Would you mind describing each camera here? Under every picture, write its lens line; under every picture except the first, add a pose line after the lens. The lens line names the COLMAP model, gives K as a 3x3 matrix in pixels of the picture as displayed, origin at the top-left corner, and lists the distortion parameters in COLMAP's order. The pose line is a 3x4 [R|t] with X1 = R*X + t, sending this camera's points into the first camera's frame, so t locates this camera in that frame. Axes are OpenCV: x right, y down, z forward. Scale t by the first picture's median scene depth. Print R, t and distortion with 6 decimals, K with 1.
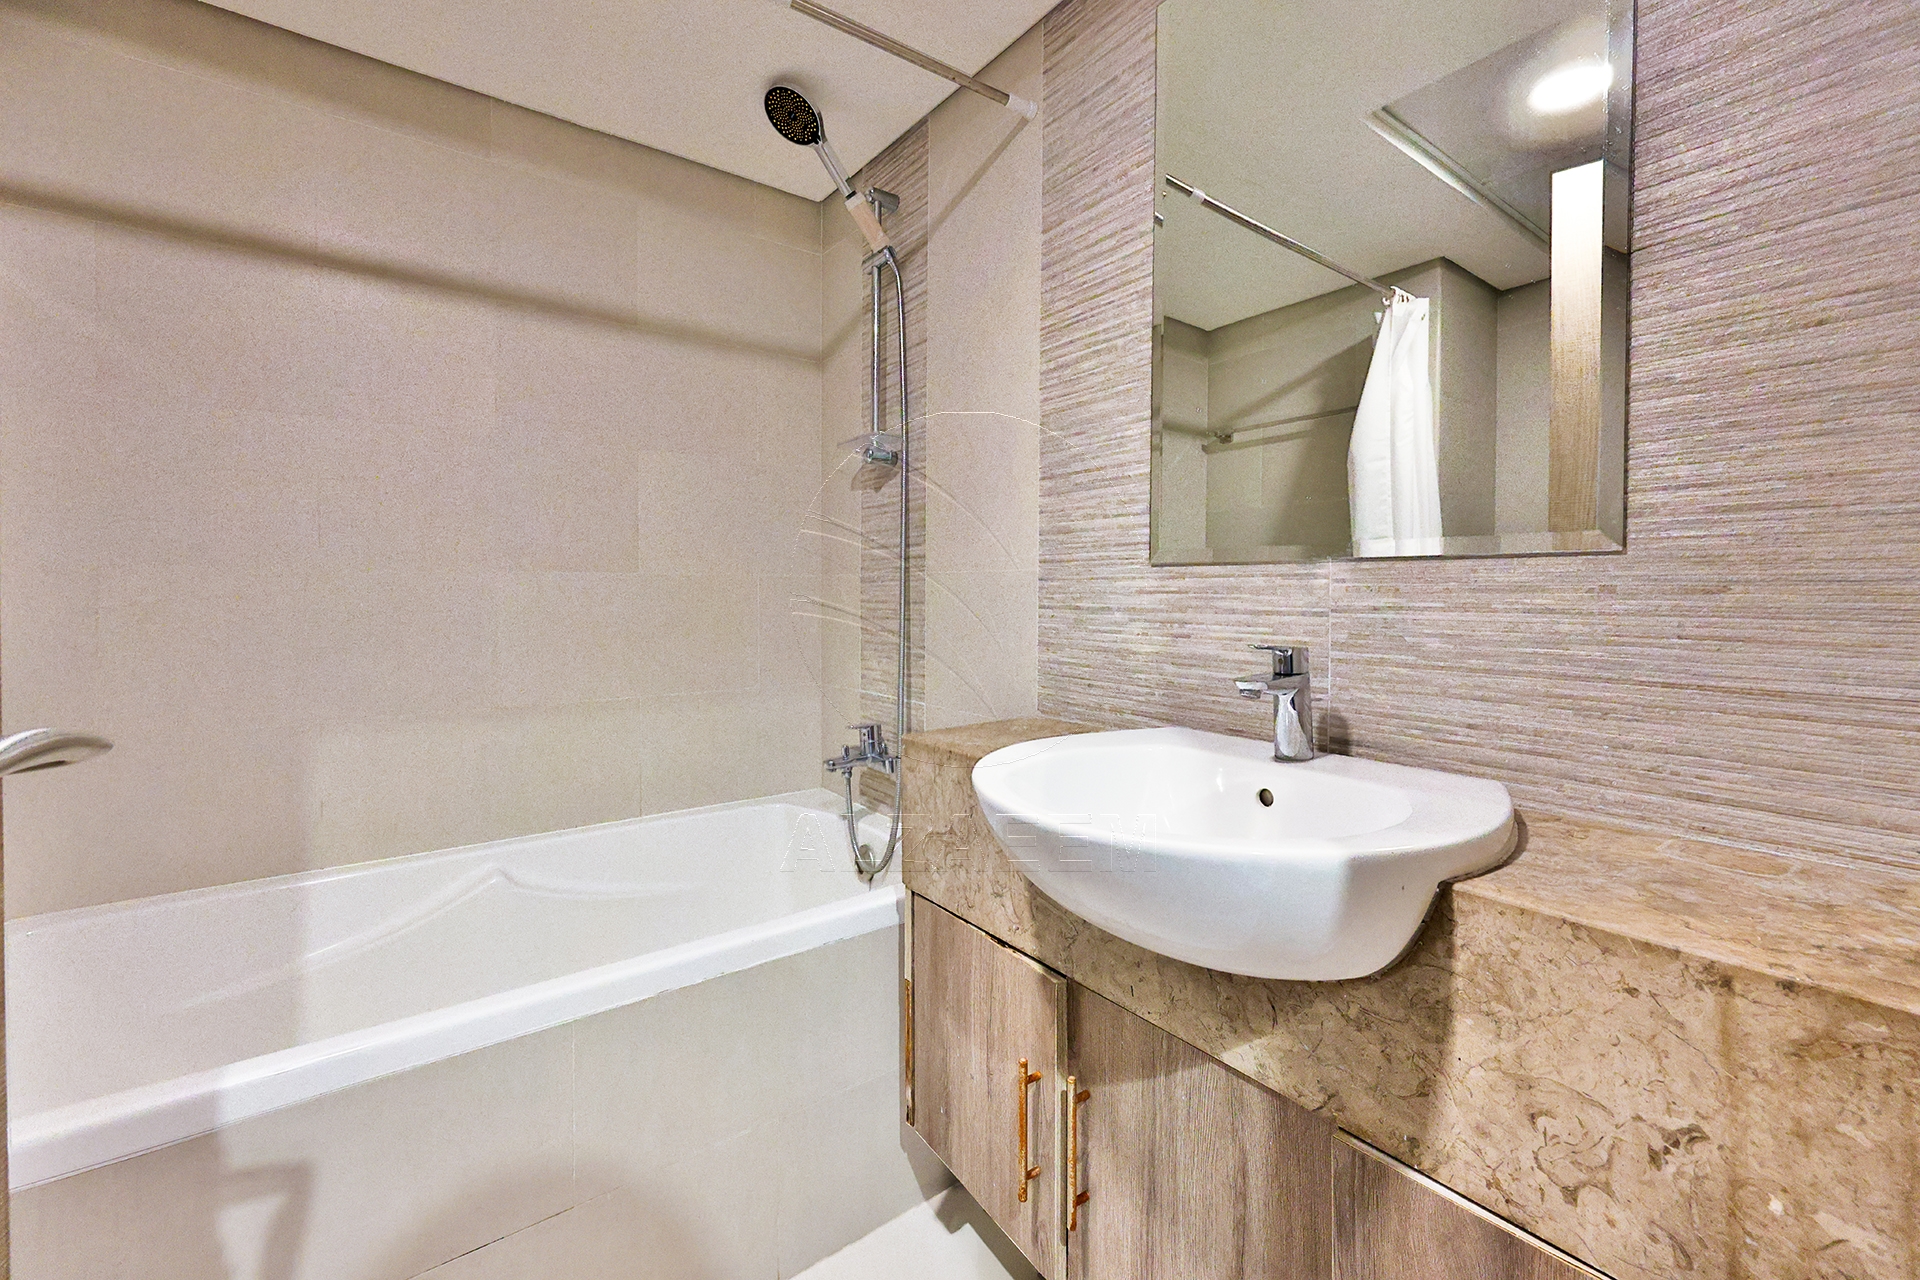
lens RADIAL K [[796.7, 0, 962.0], [0, 796.7, 616.7], [0, 0, 1]] dist [-0.002295, -0.000222]
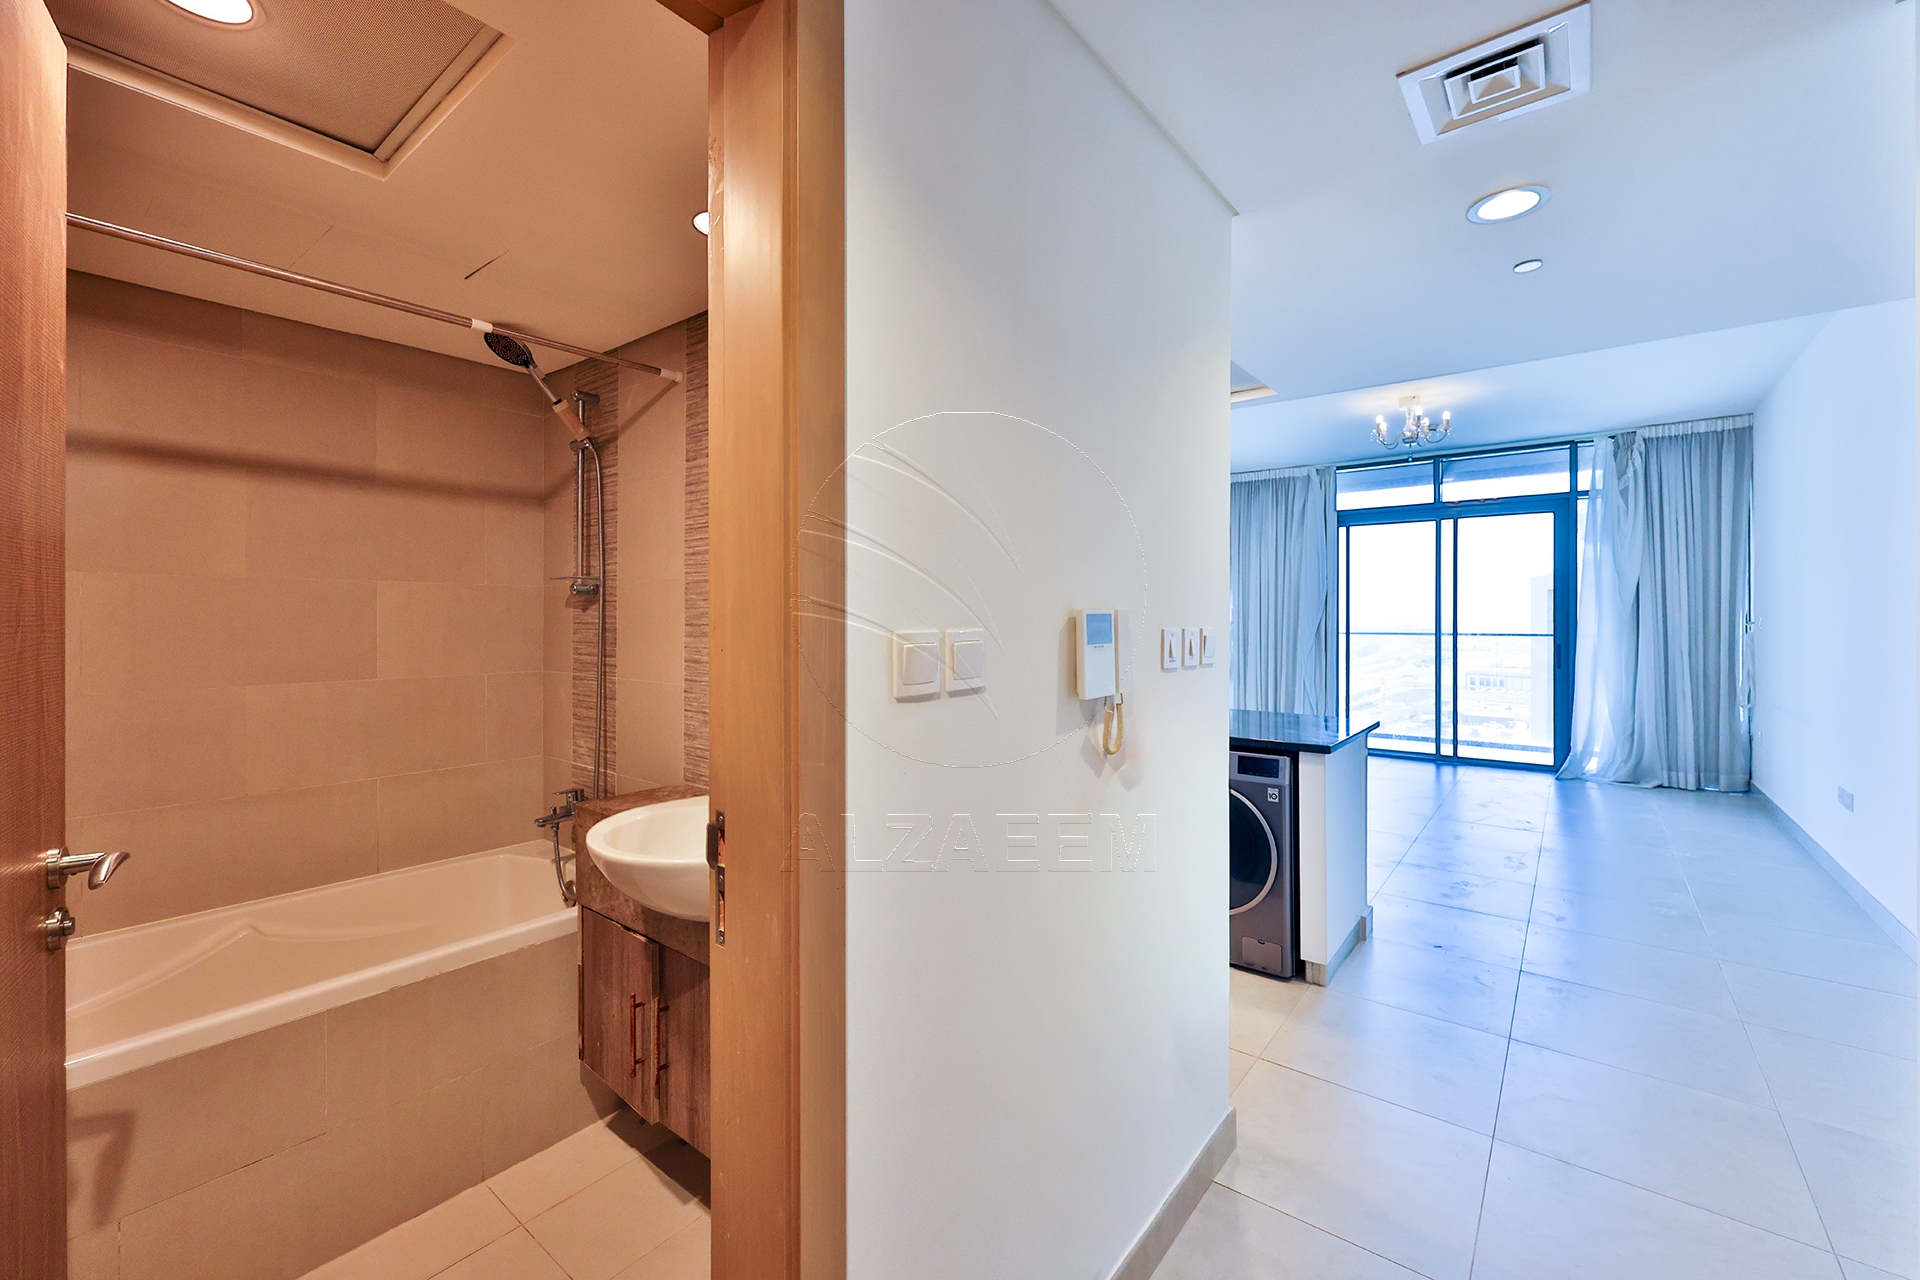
lens RADIAL K [[783.6, 0, 955.9], [0, 783.6, 630.0], [0, 0, 1]] dist [0.000763, 0.000264]
pose [[0.968621, -0.005523, 0.248480, 0.228091], [0.010273, 0.999788, -0.017826, -0.131910], [-0.248329, 0.019819, 0.968473, -0.564619]]
